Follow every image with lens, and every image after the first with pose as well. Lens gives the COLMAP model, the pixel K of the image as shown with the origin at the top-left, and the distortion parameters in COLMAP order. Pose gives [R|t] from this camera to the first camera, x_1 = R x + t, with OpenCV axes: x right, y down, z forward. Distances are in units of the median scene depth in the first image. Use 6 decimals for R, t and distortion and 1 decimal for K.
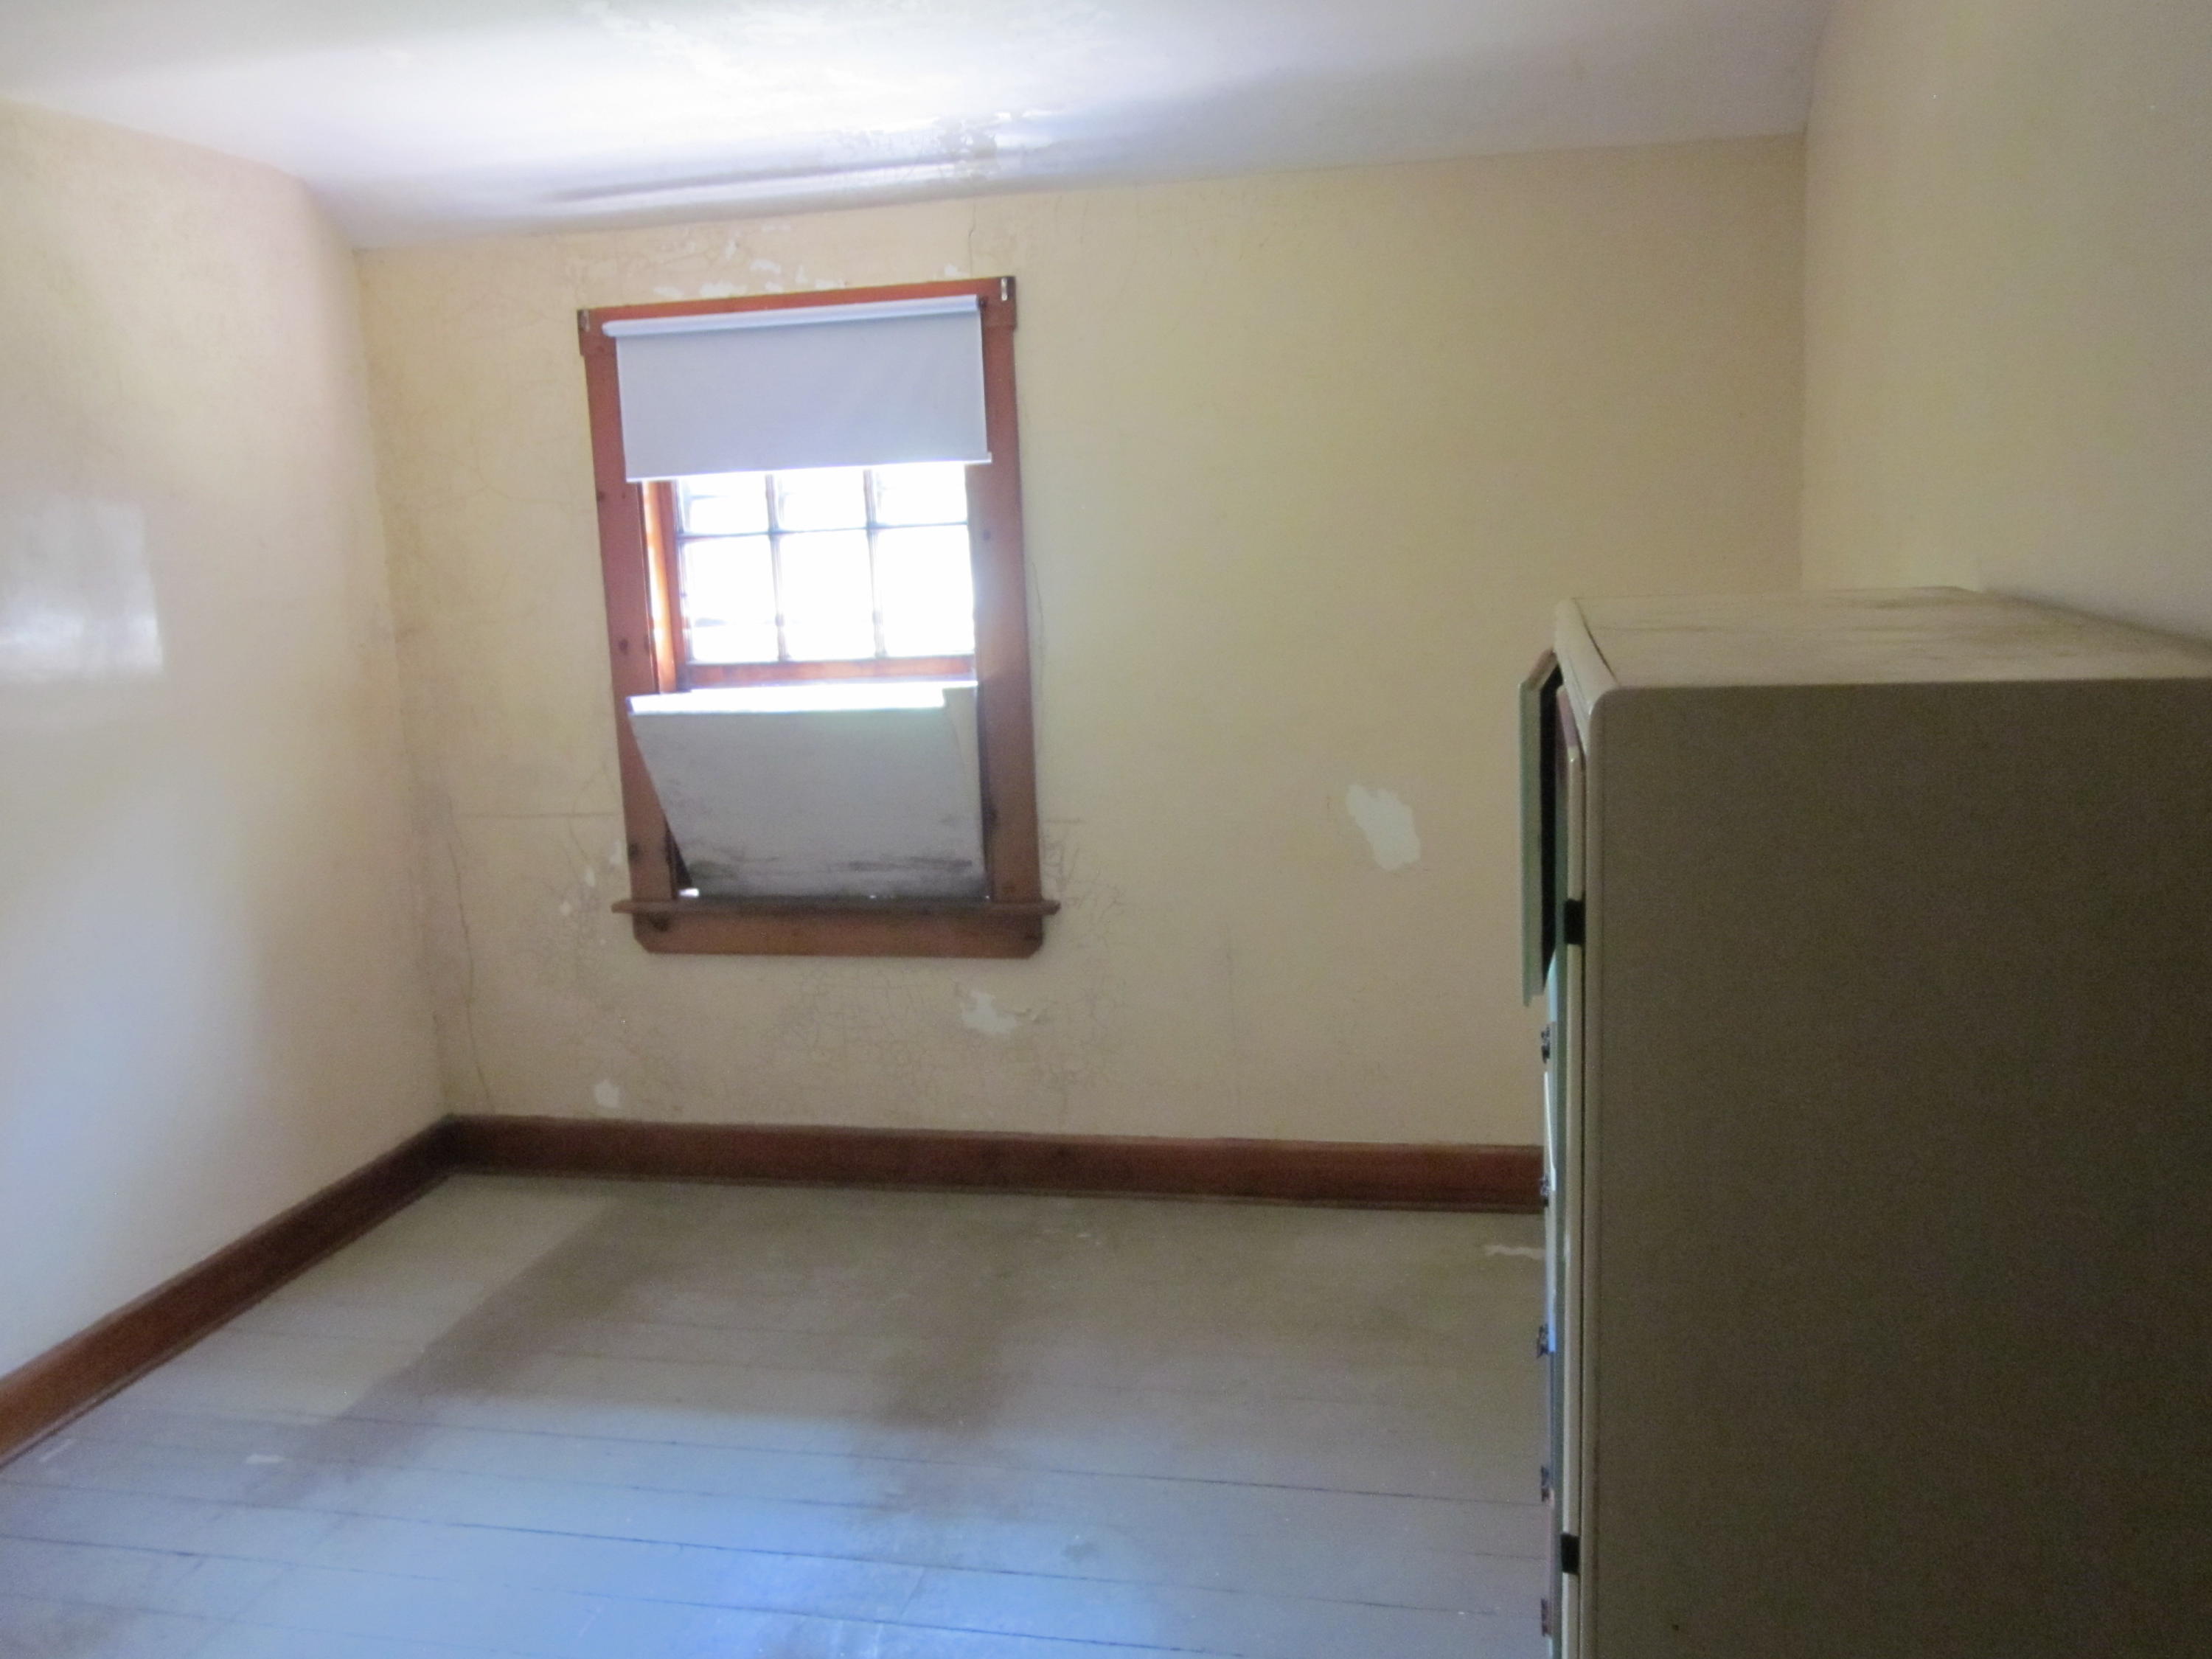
lens RADIAL K [[1870.7, 0, 1105.5], [0, 1870.7, 824.0], [0, 0, 1]] dist [-0.012084, 0.008662]
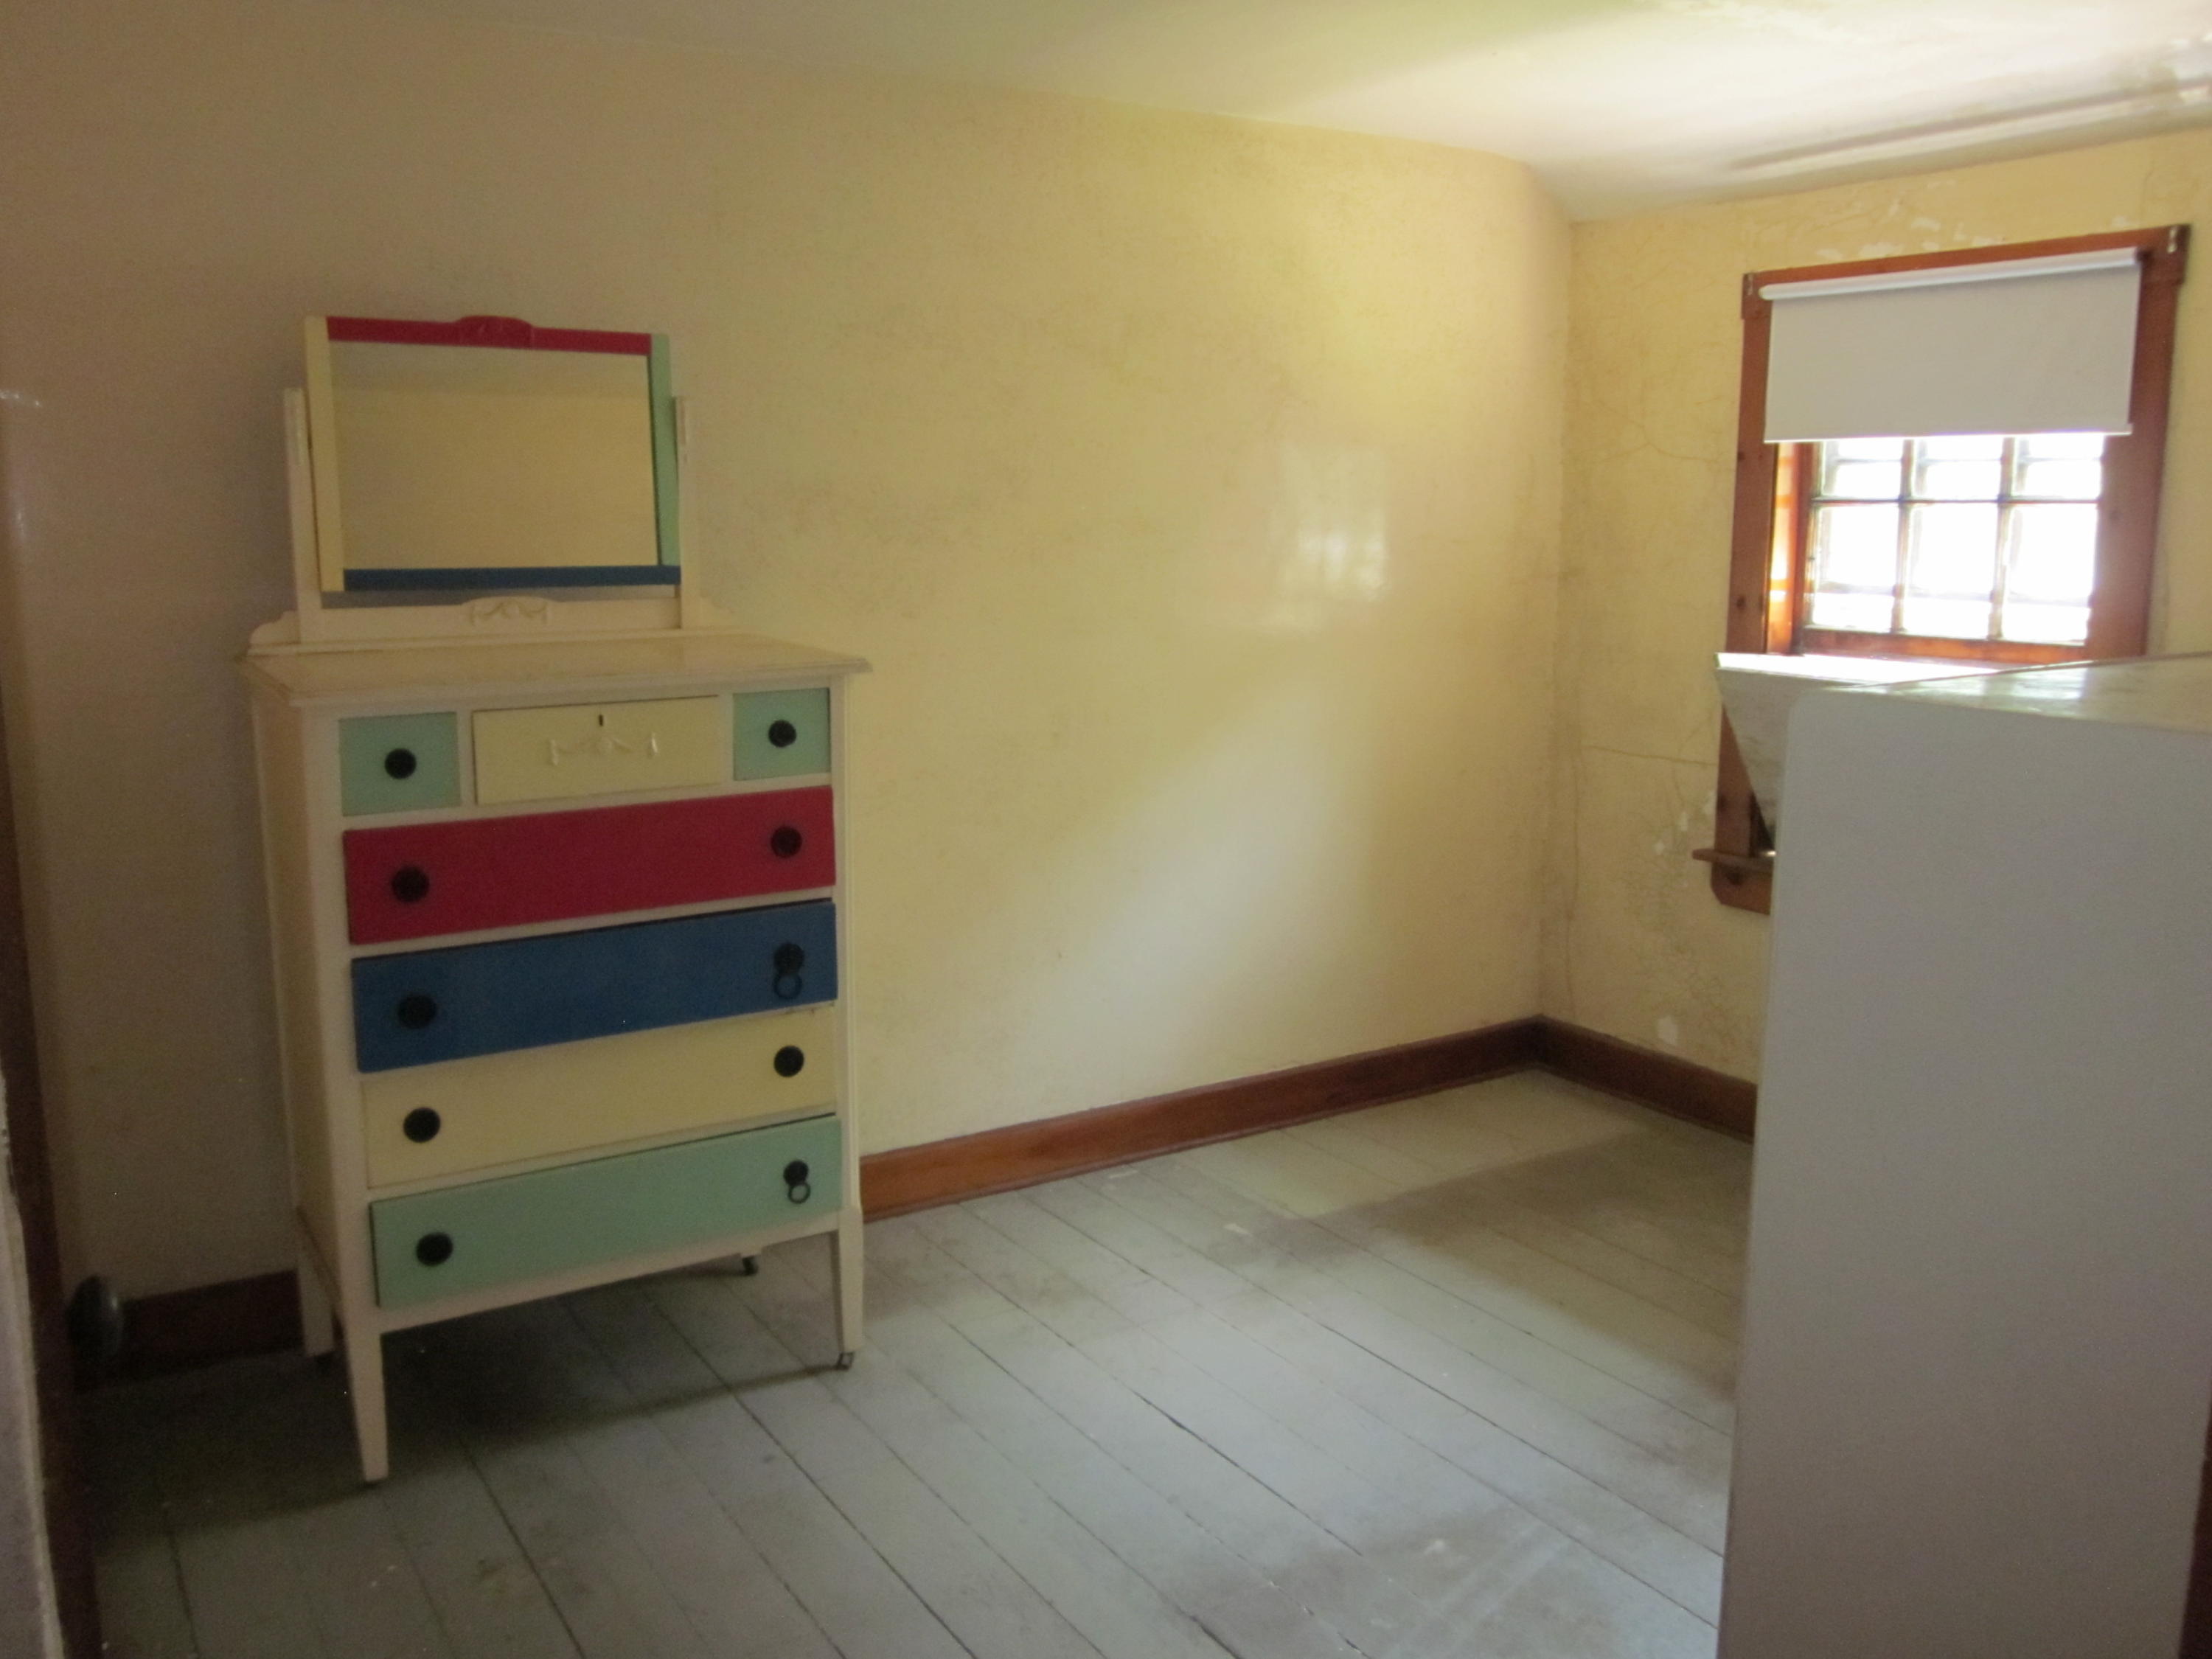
lens RADIAL K [[1849.7, 0, 1110.2], [0, 1849.7, 818.9], [0, 0, 1]] dist [-0.013155, -0.000020]
pose [[0.720708, 0.168455, -0.672460, 0.199227], [-0.153417, 0.984732, 0.082257, -0.009413], [0.676050, 0.043884, 0.735548, 0.028187]]
